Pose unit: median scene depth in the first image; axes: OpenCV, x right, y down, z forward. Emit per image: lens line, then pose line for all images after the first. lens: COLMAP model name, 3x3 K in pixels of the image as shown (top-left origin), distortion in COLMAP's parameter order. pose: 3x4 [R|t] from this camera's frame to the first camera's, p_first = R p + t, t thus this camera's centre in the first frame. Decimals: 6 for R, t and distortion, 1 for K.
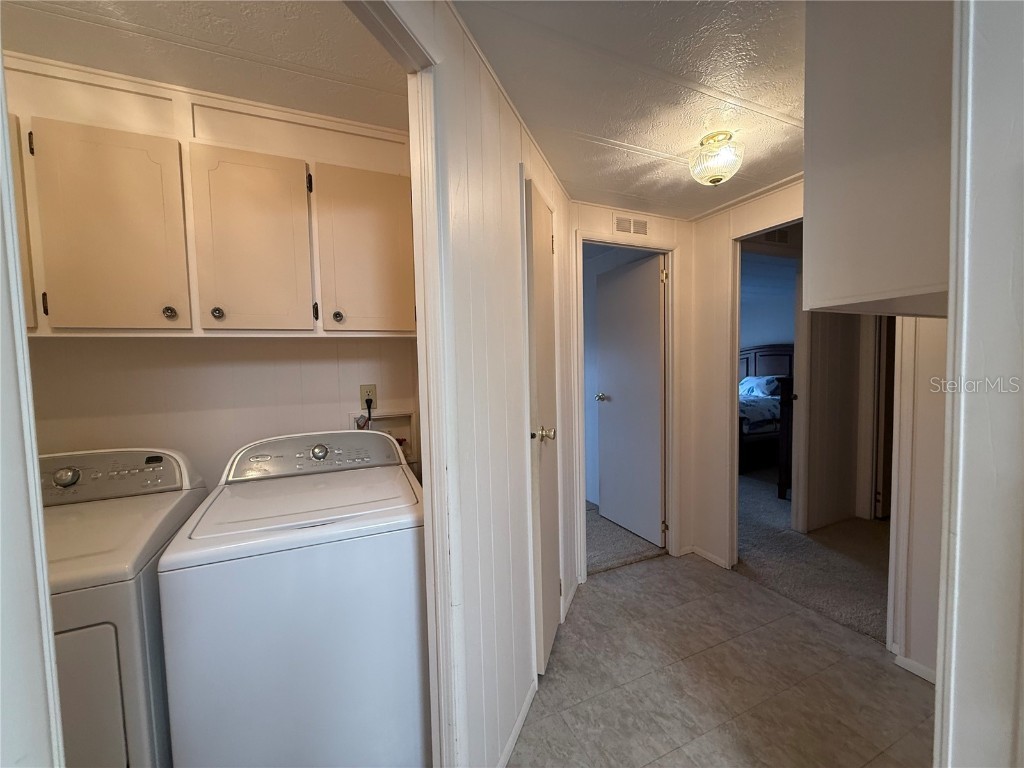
lens RADIAL K [[405.5, 0, 509.3], [0, 405.5, 386.9], [0, 0, 1]] dist [0.001294, -0.000303]
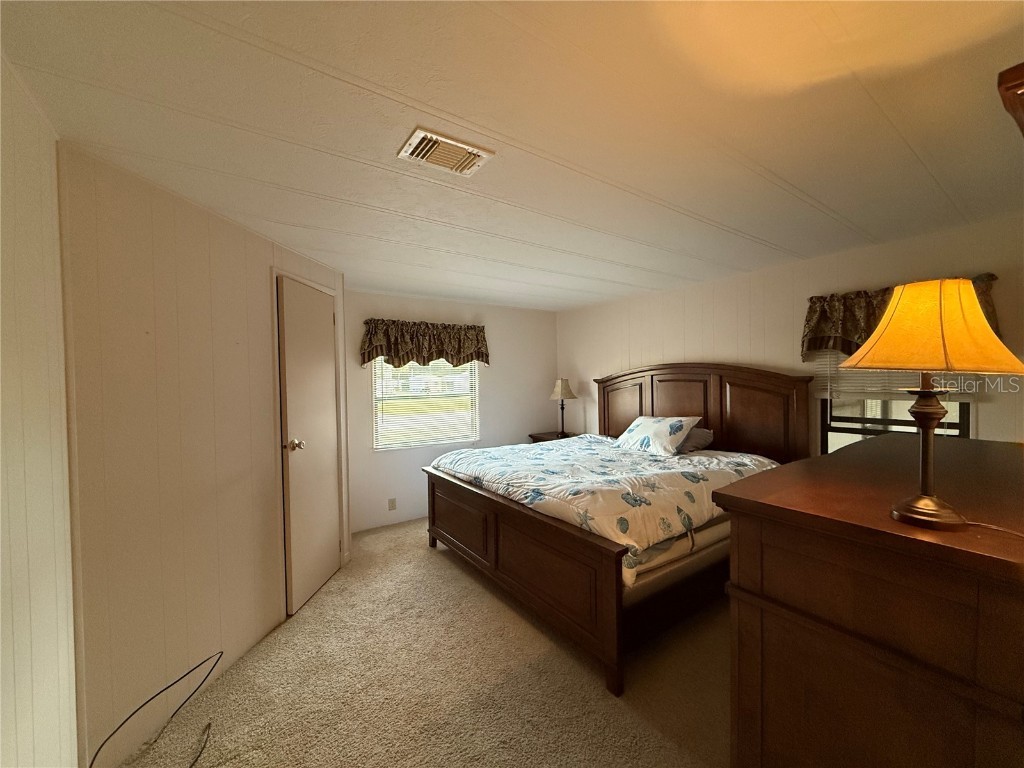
lens RADIAL K [[405.5, 0, 509.3], [0, 405.5, 383.1], [0, 0, 1]] dist [0.001294, -0.000303]
pose [[0.980627, 0.002987, 0.195861, 0.418504], [0.005512, 0.999067, -0.042837, -0.073991], [-0.195806, 0.043087, 0.979696, 0.672772]]
